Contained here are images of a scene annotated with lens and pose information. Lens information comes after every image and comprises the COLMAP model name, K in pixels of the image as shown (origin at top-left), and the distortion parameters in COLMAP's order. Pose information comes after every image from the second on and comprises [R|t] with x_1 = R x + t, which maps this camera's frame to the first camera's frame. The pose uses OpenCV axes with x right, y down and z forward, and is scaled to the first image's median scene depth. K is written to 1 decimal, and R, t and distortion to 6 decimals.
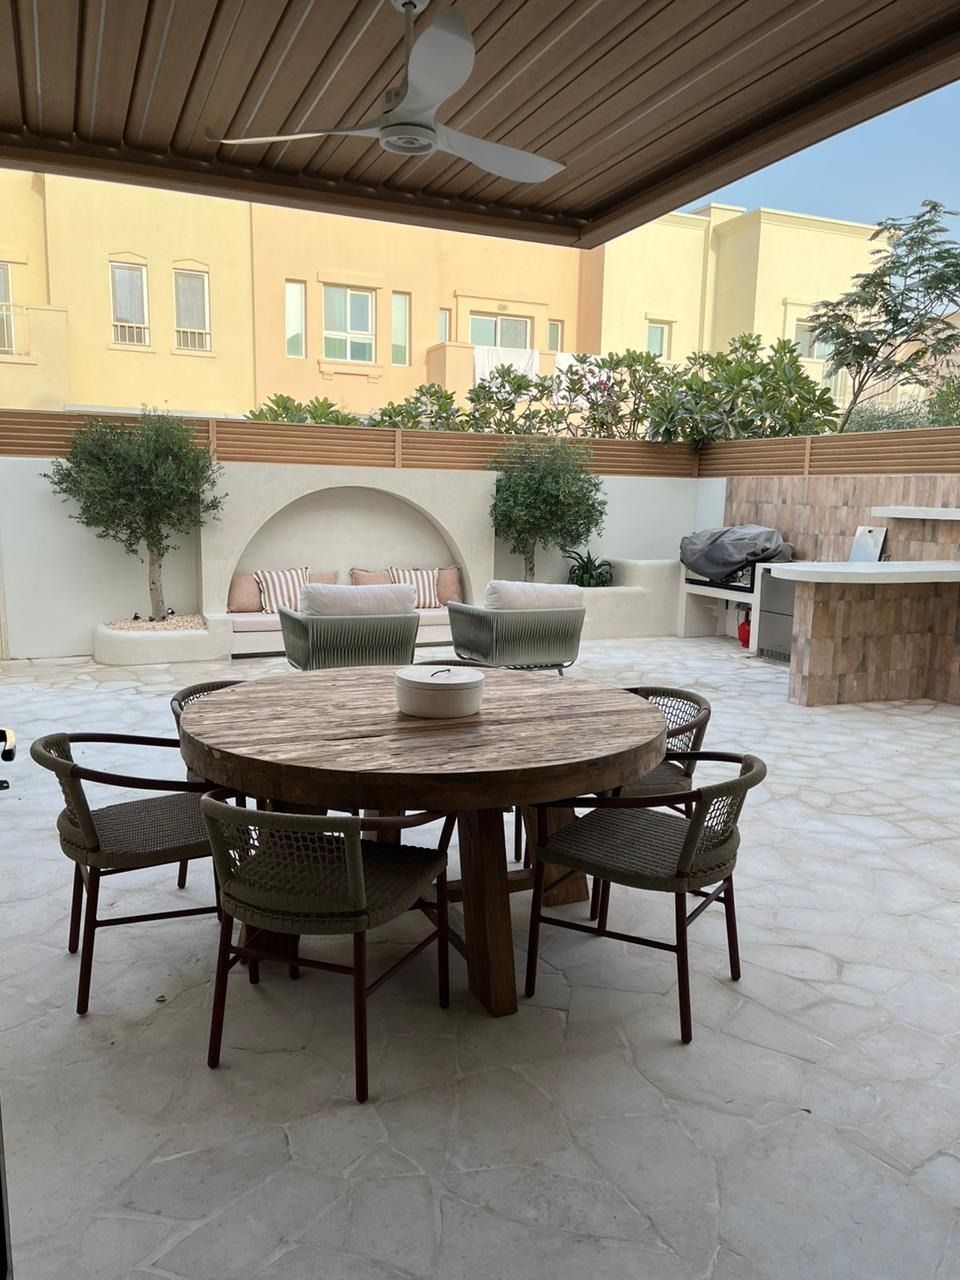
lens RADIAL K [[978.1, 0, 479.6], [0, 978.1, 670.6], [0, 0, 1]] dist [0.061620, -0.095062]
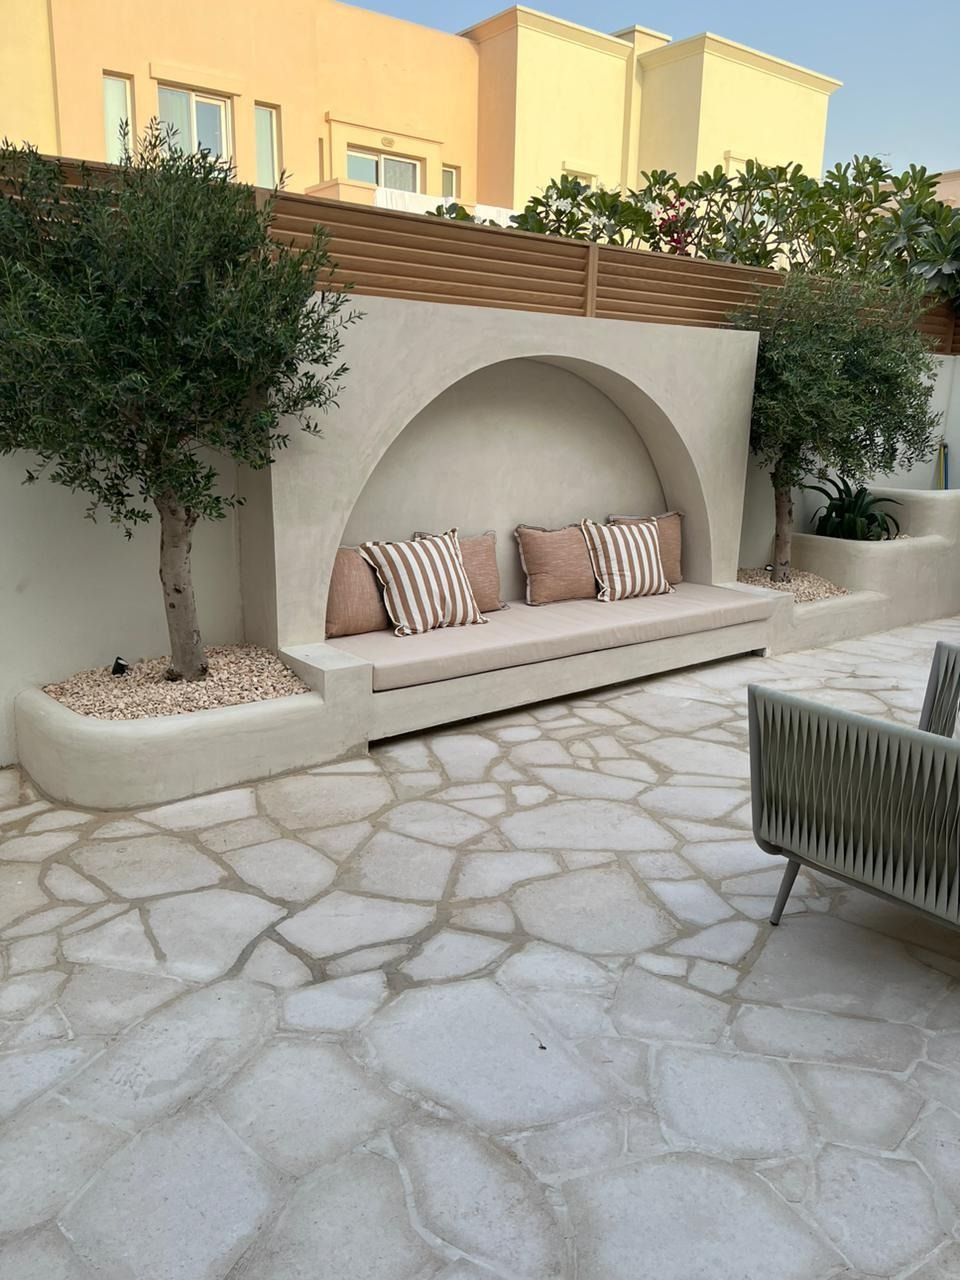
lens RADIAL K [[978.1, 0, 479.6], [0, 978.1, 670.6], [0, 0, 1]] dist [0.061620, -0.095062]
pose [[0.968137, -0.068993, 0.240730, -0.268807], [0.047464, 0.994429, 0.094119, -0.076351], [-0.245883, -0.079694, 0.966018, 0.494555]]
